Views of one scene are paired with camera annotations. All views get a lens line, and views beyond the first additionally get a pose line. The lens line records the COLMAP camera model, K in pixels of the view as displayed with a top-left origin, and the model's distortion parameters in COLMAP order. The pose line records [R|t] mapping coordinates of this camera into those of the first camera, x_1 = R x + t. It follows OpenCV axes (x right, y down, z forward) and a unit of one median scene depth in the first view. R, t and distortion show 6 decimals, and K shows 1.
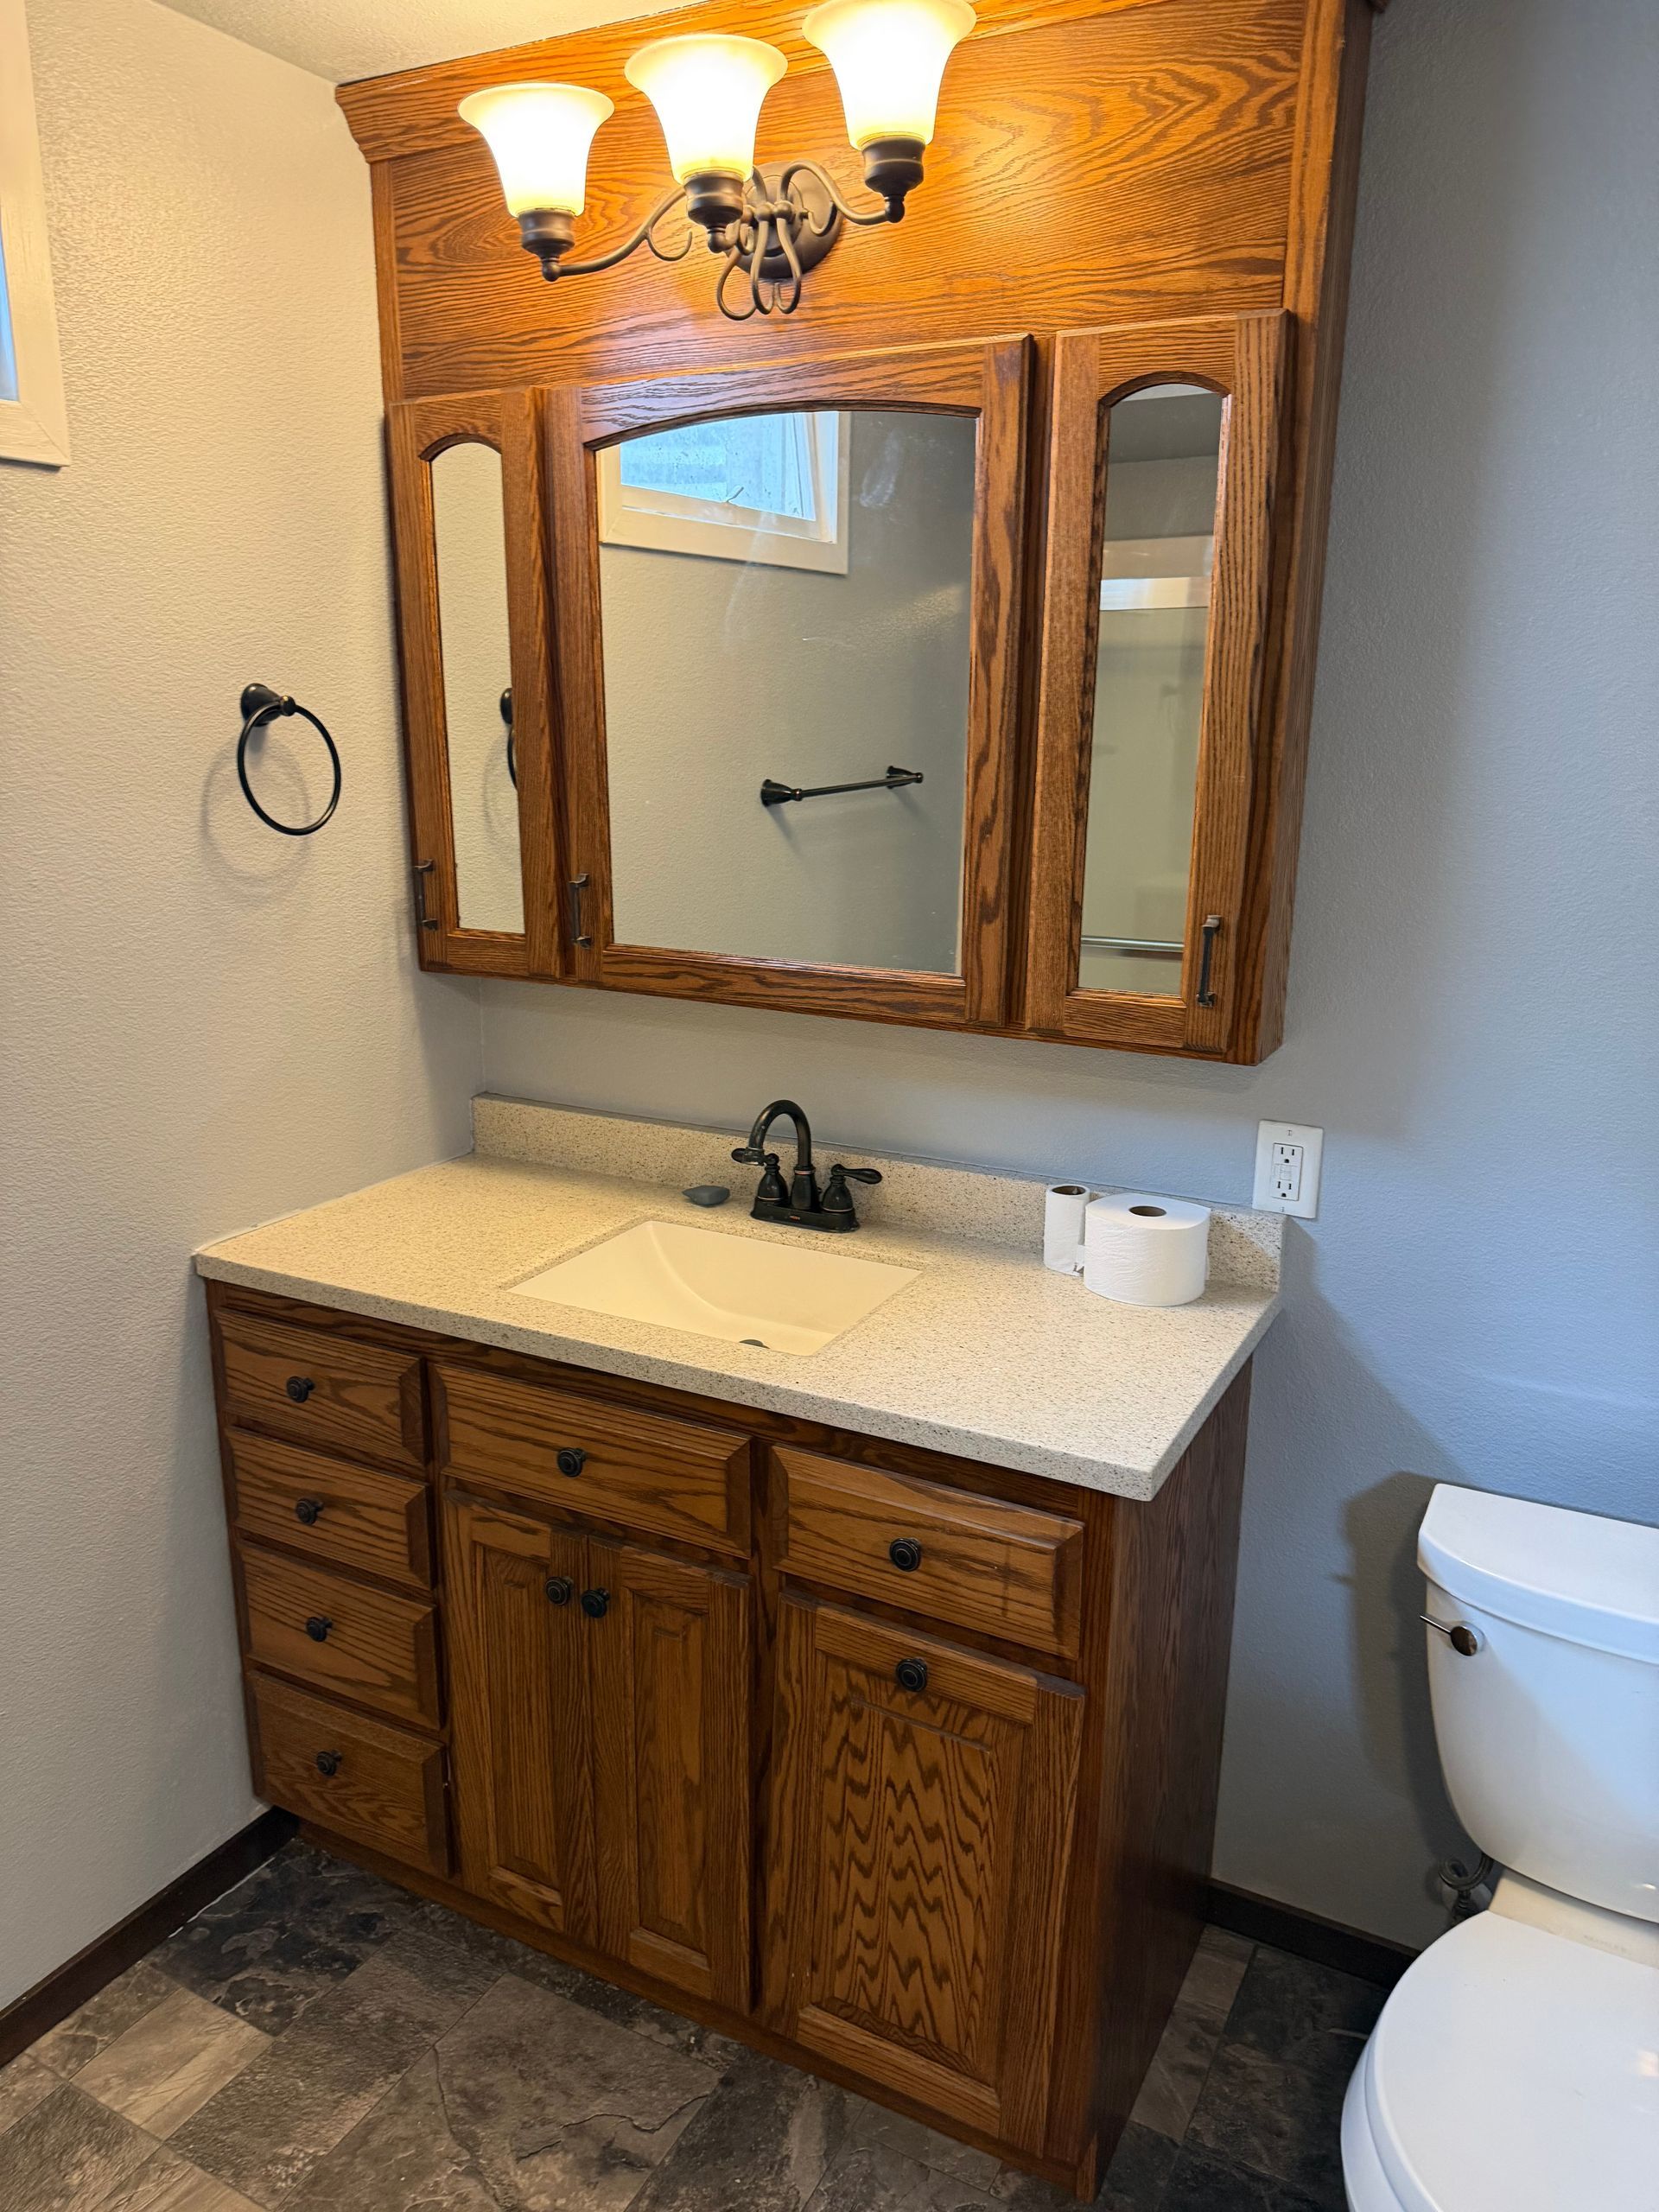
lens RADIAL K [[1536.1, 0, 810.2], [0, 1536.1, 1107.6], [0, 0, 1]] dist [0.052454, -0.063841]
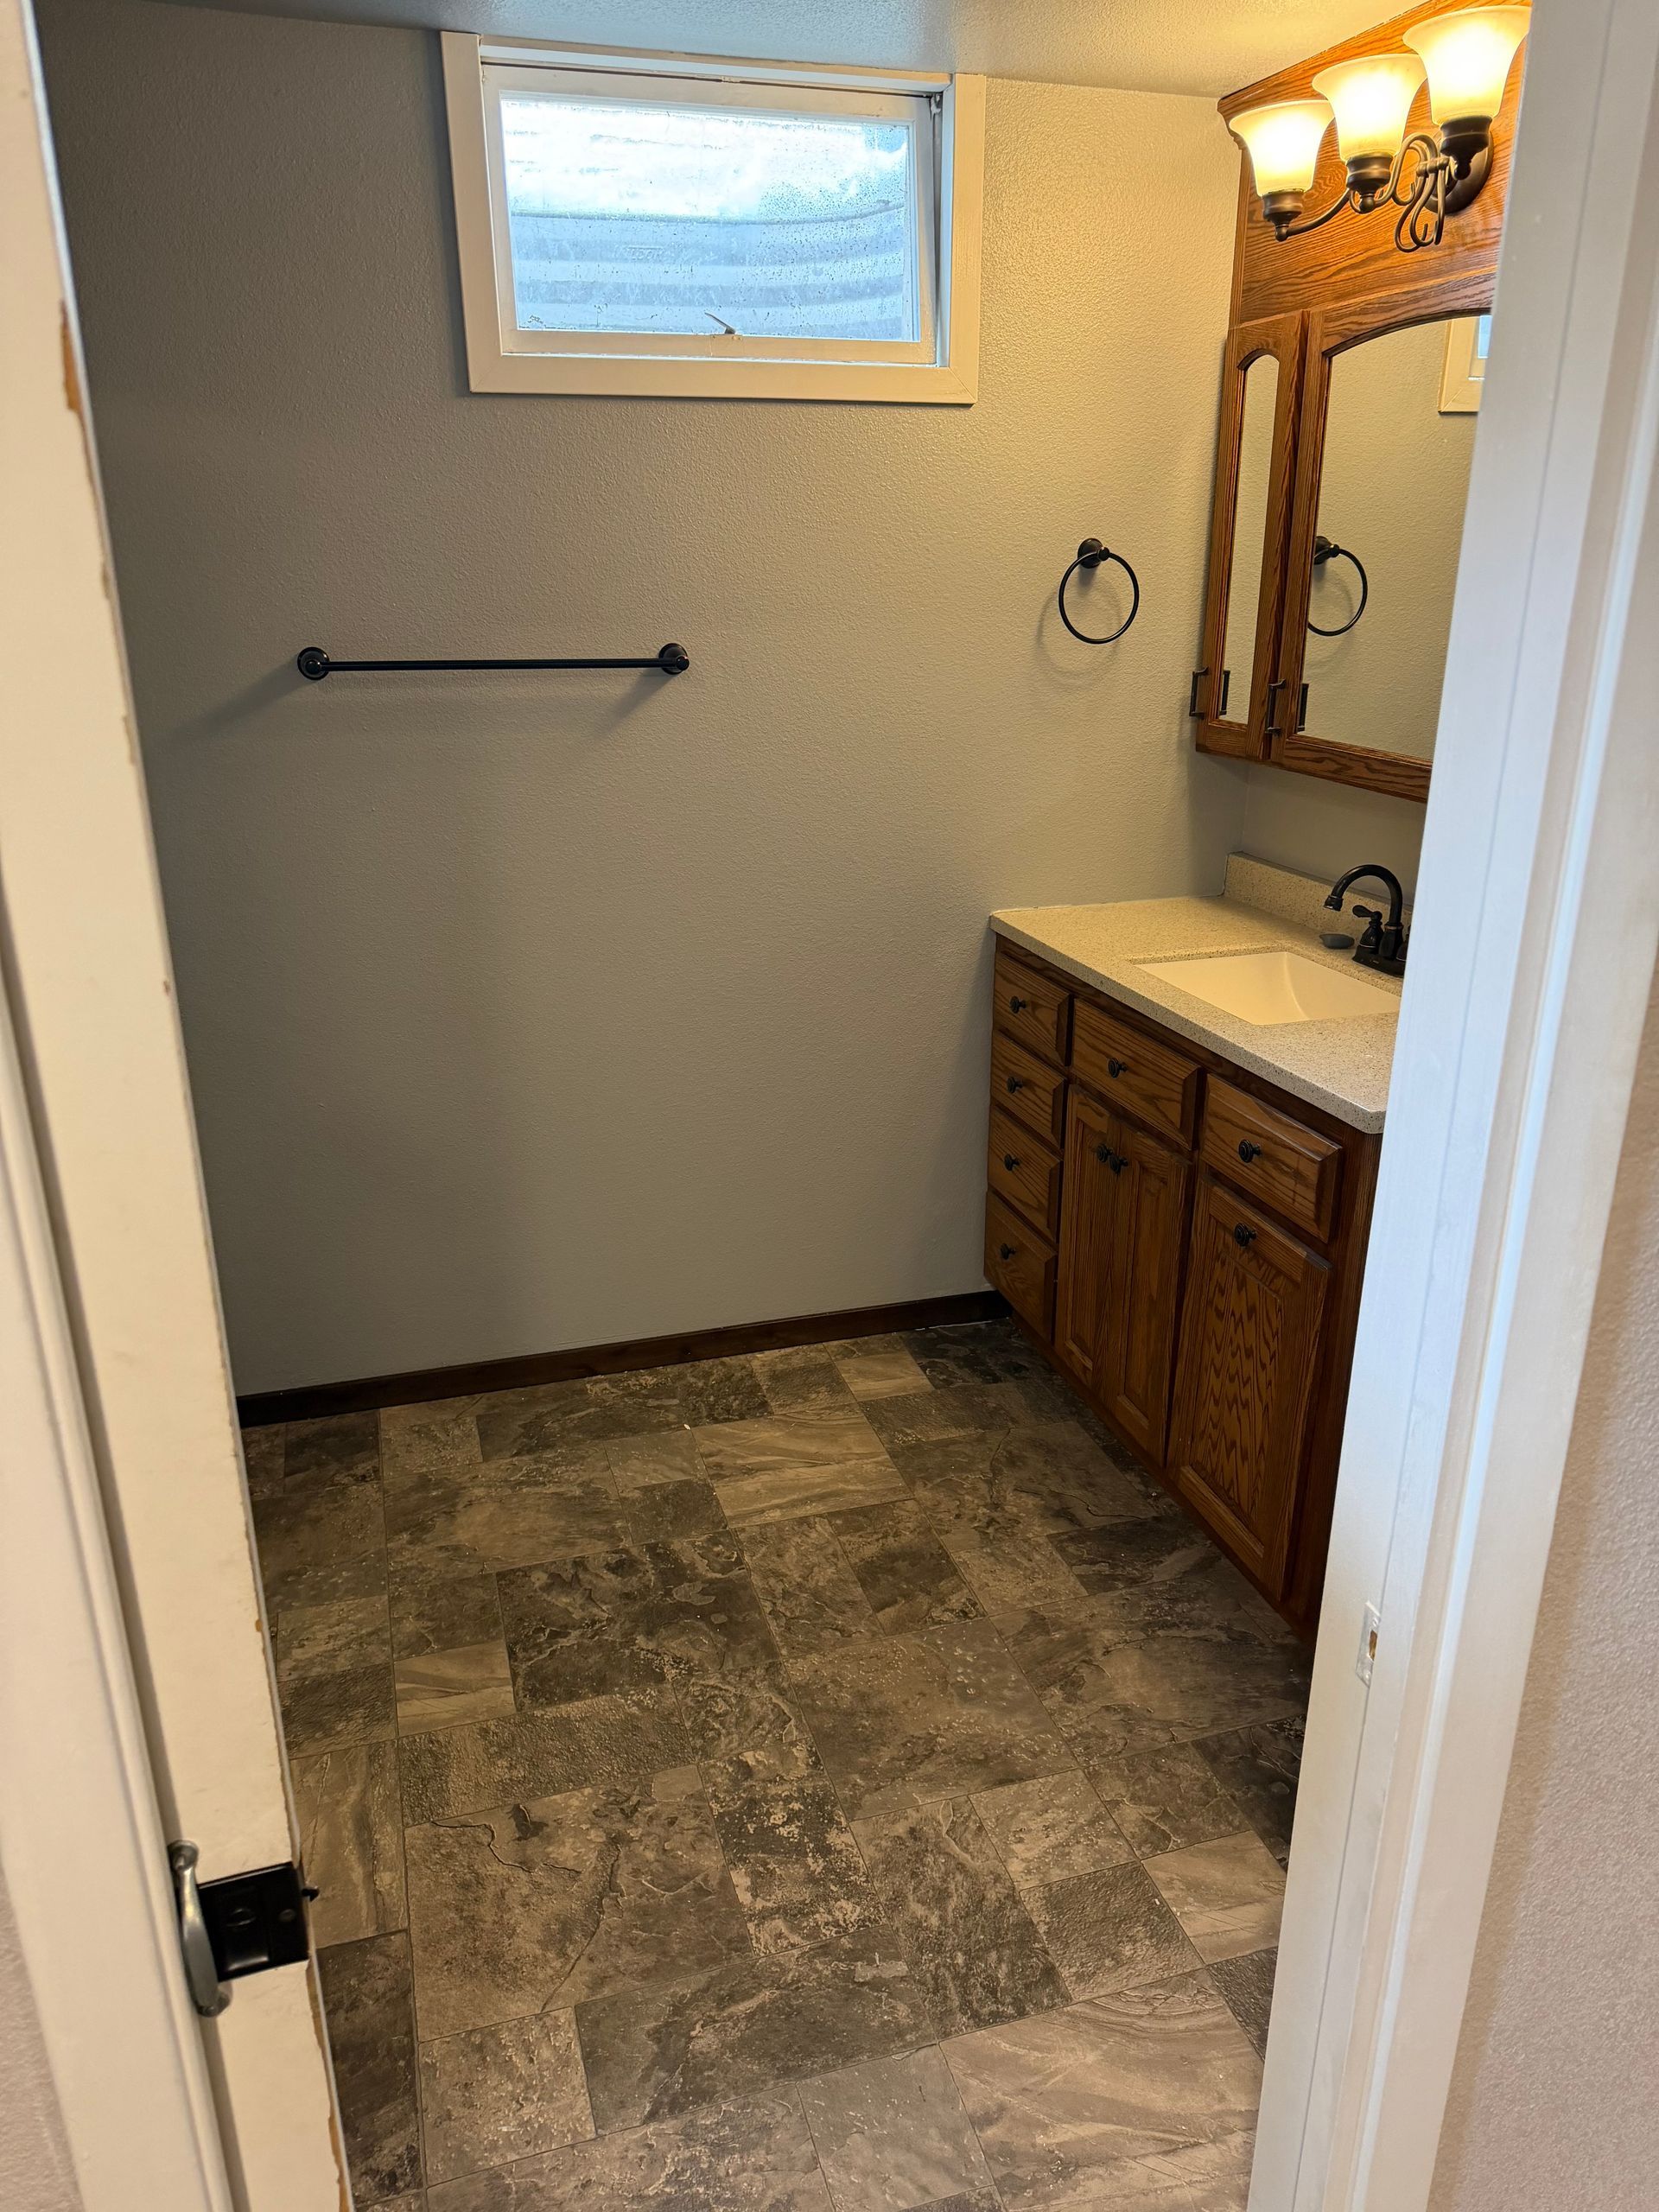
lens RADIAL K [[1536.1, 0, 814.1], [0, 1536.1, 1101.2], [0, 0, 1]] dist [0.052454, -0.063841]
pose [[0.709034, 0.229174, -0.666896, 0.604035], [-0.165024, 0.973382, 0.159045, 0.063677], [0.685593, -0.002715, 0.727980, -0.289478]]
